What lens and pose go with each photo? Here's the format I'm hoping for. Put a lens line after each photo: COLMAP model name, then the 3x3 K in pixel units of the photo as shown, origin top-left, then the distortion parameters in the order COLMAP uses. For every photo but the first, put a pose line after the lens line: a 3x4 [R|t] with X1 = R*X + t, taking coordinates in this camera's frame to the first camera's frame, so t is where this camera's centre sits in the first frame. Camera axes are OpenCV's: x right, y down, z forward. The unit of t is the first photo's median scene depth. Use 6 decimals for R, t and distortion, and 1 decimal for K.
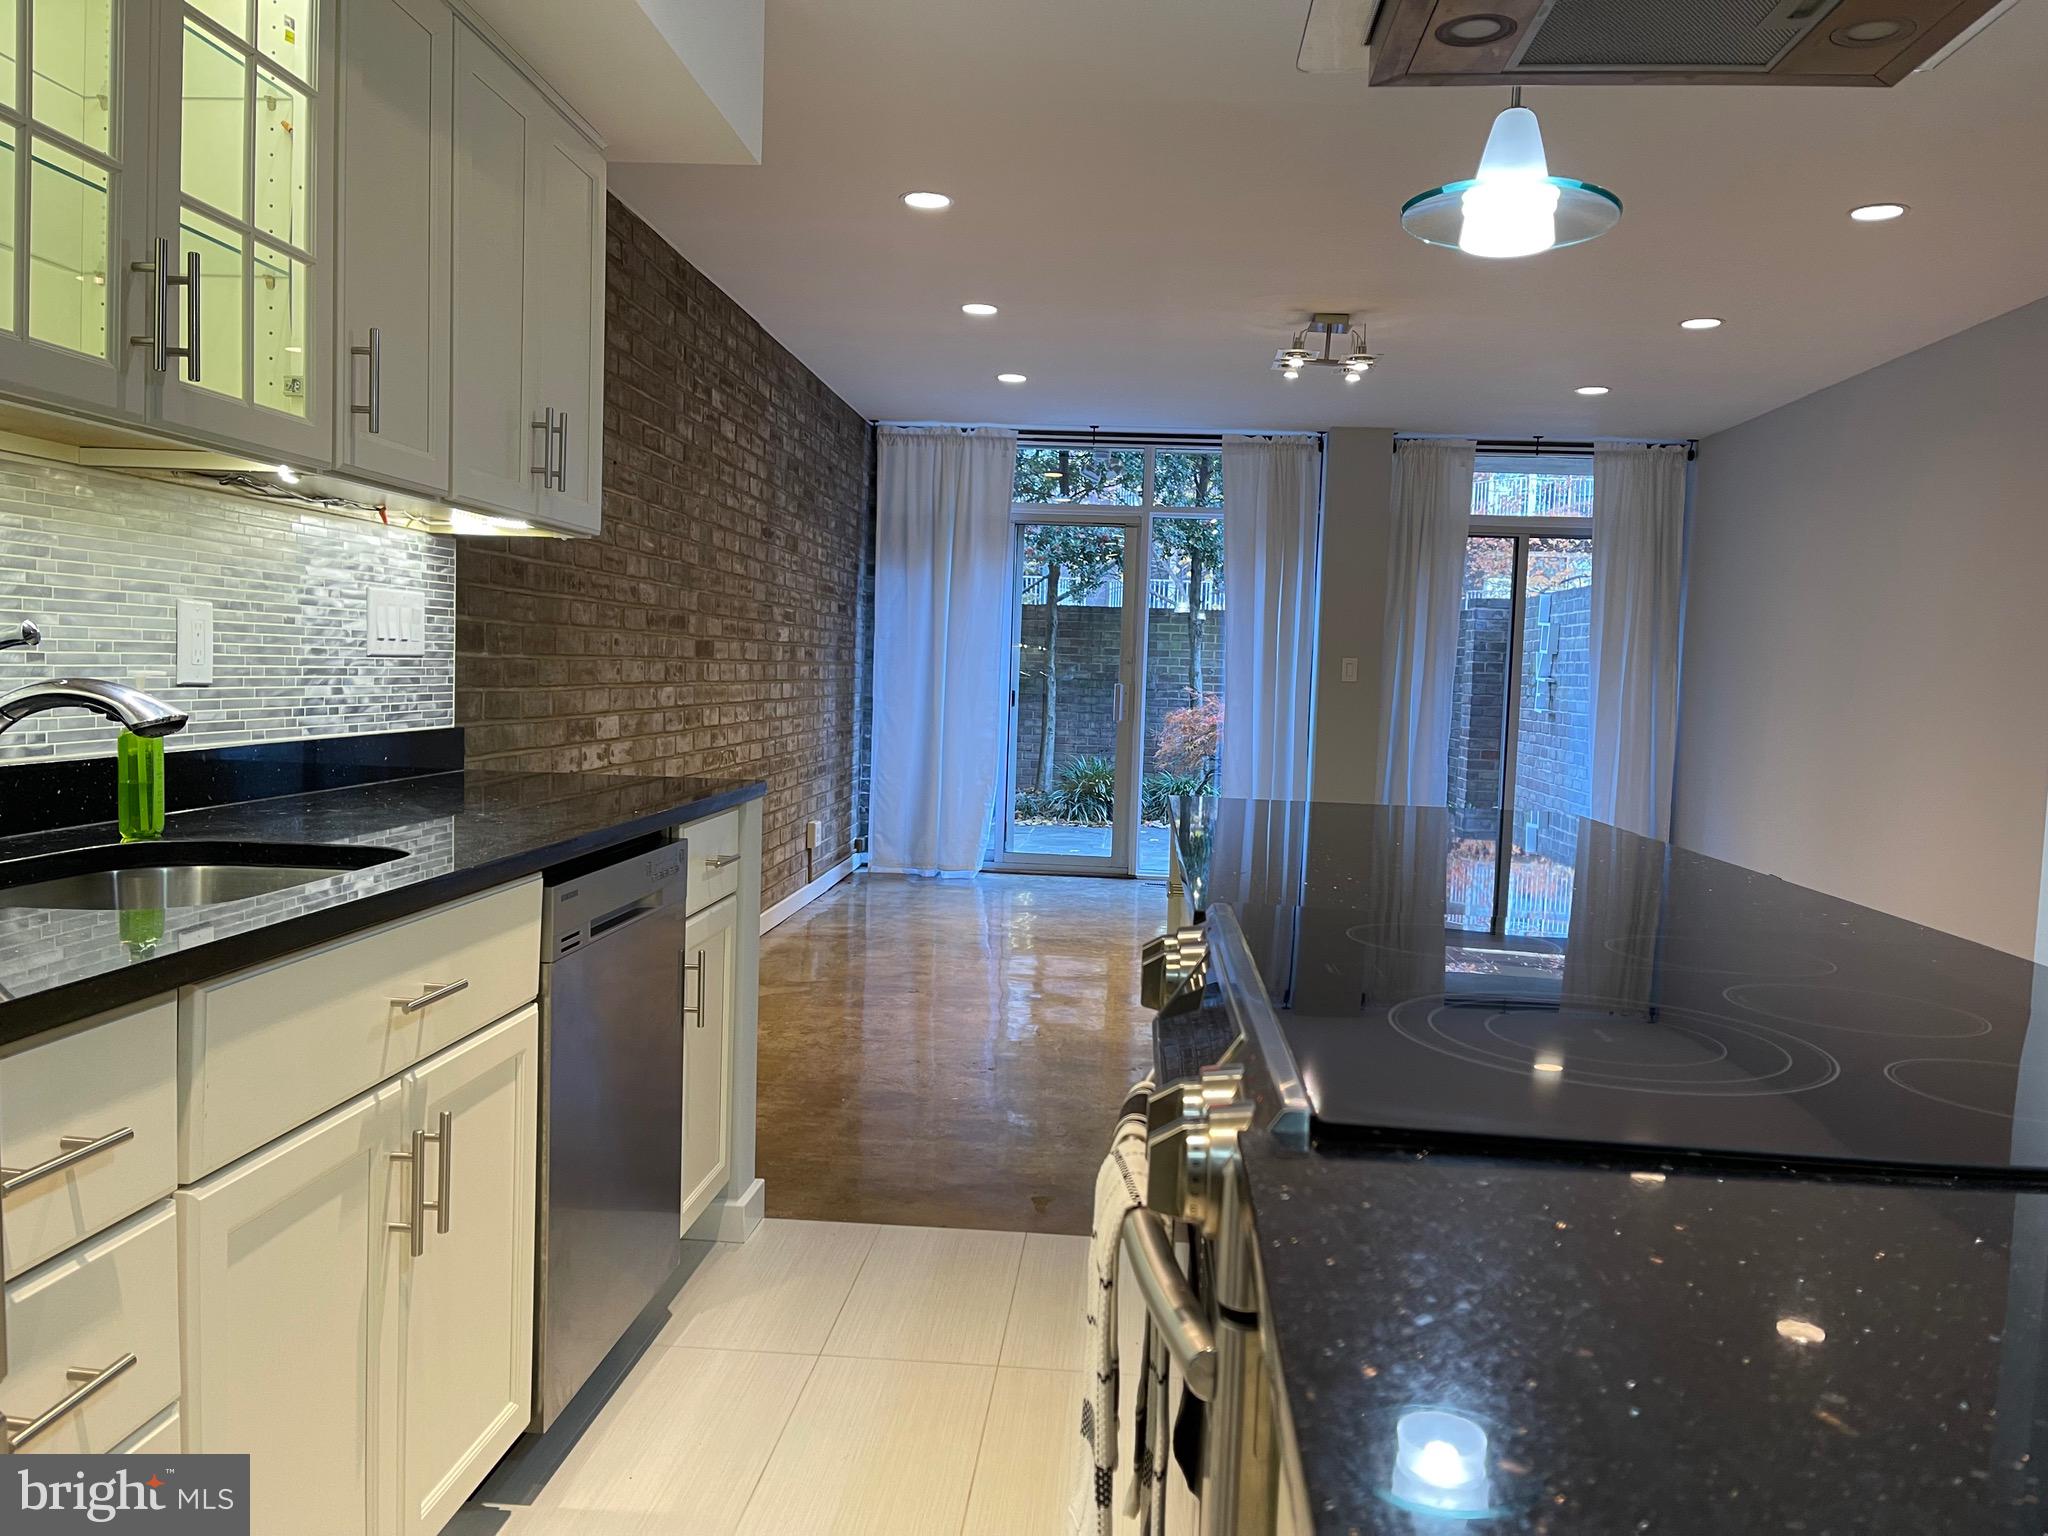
lens RADIAL K [[1543.0, 0, 1027.8], [0, 1543.0, 791.4], [0, 0, 1]] dist [0.042657, -0.067352]
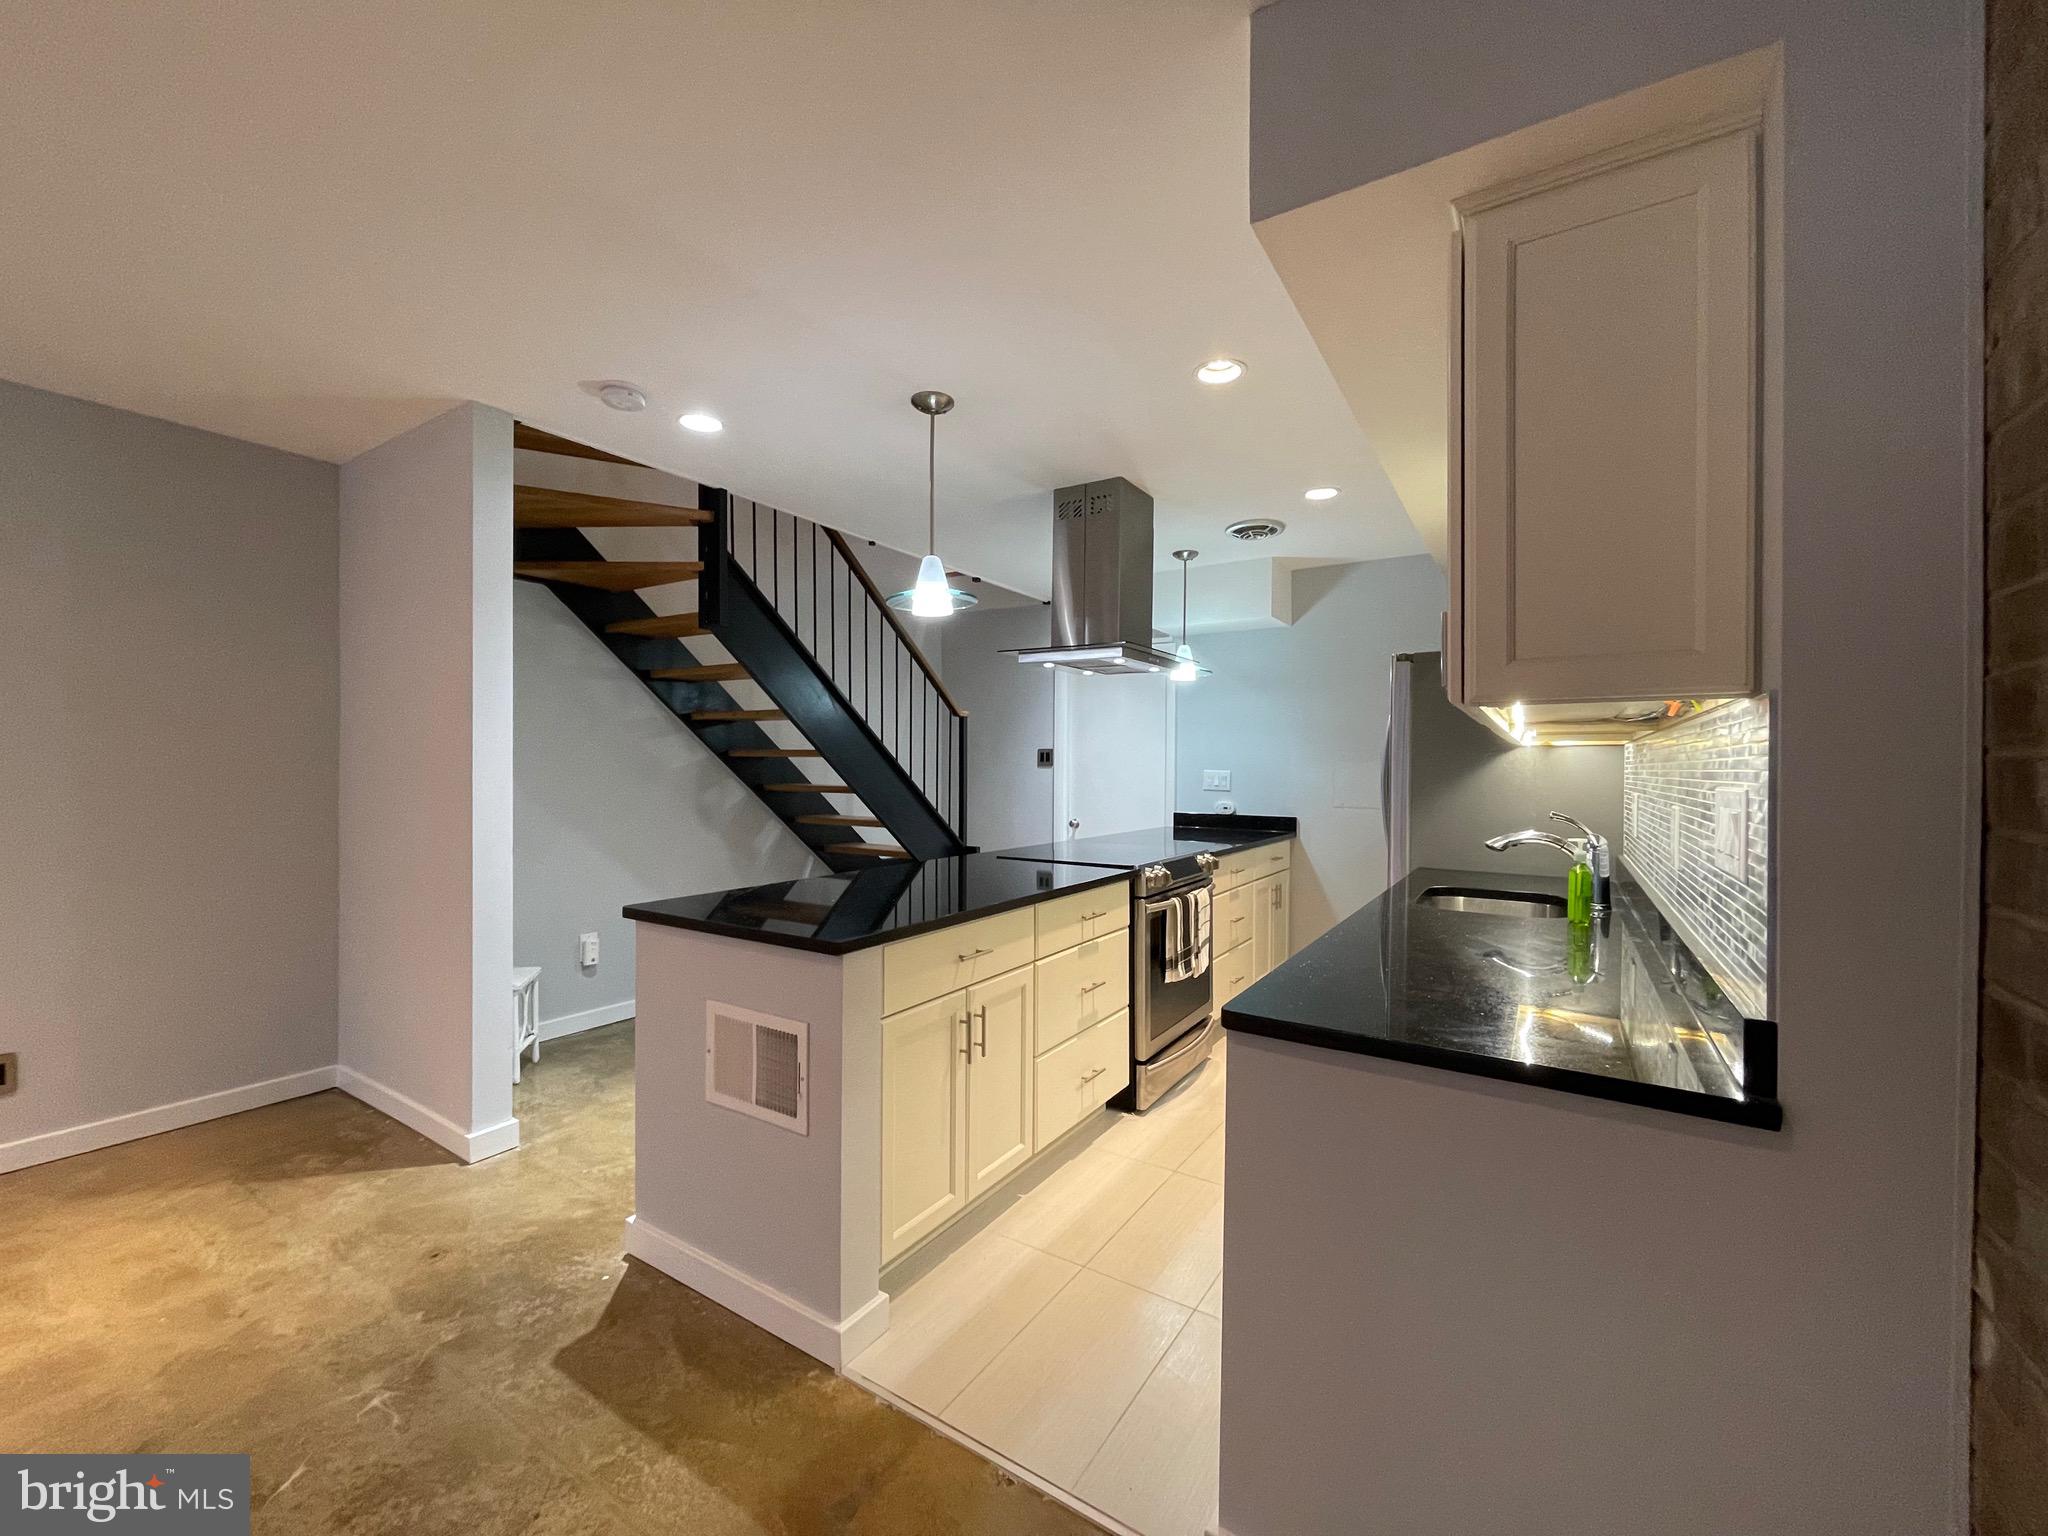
lens RADIAL K [[817.0, 0, 1032.0], [0, 817.0, 769.9], [0, 0, 1]] dist [-0.012157, -0.000157]
pose [[-0.881822, -0.042468, 0.469665, -0.150023], [0.000311, 0.995884, 0.090633, -0.088262], [-0.471581, 0.080068, -0.878180, 0.761991]]
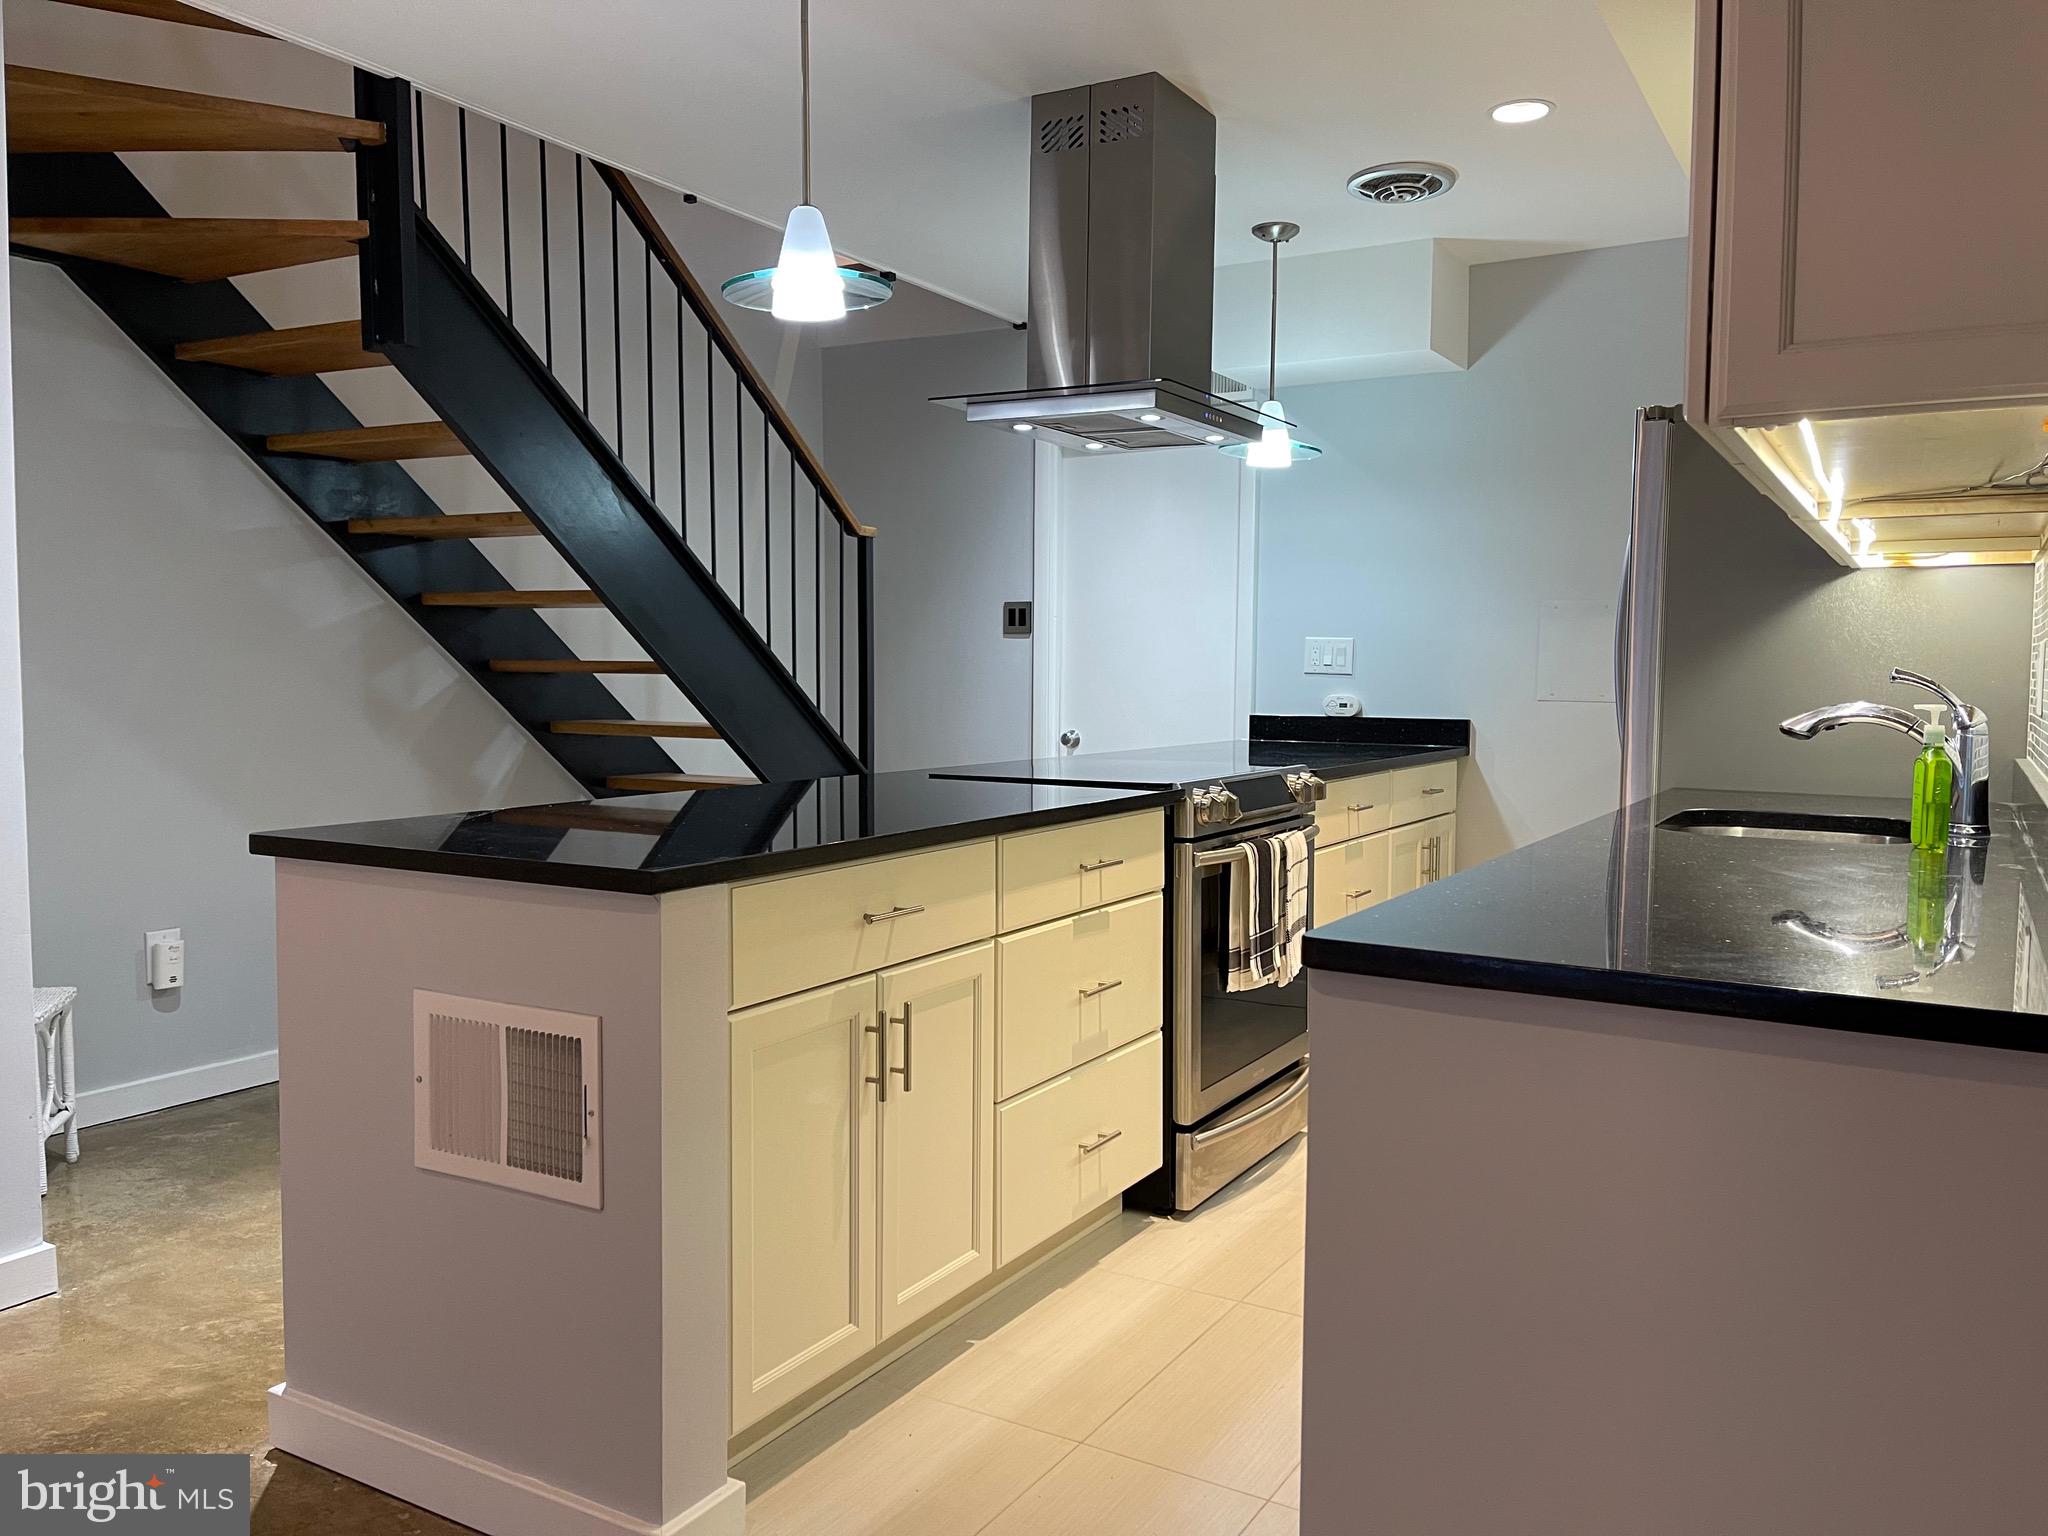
lens RADIAL K [[1536.0, 0, 1066.1], [0, 1536.0, 770.9], [0, 0, 1]] dist [0.054571, -0.069460]
pose [[-0.902779, -0.070453, 0.424295, -0.165031], [-0.005442, 0.988285, 0.152523, -0.068372], [-0.430070, 0.135386, -0.892586, 0.788452]]
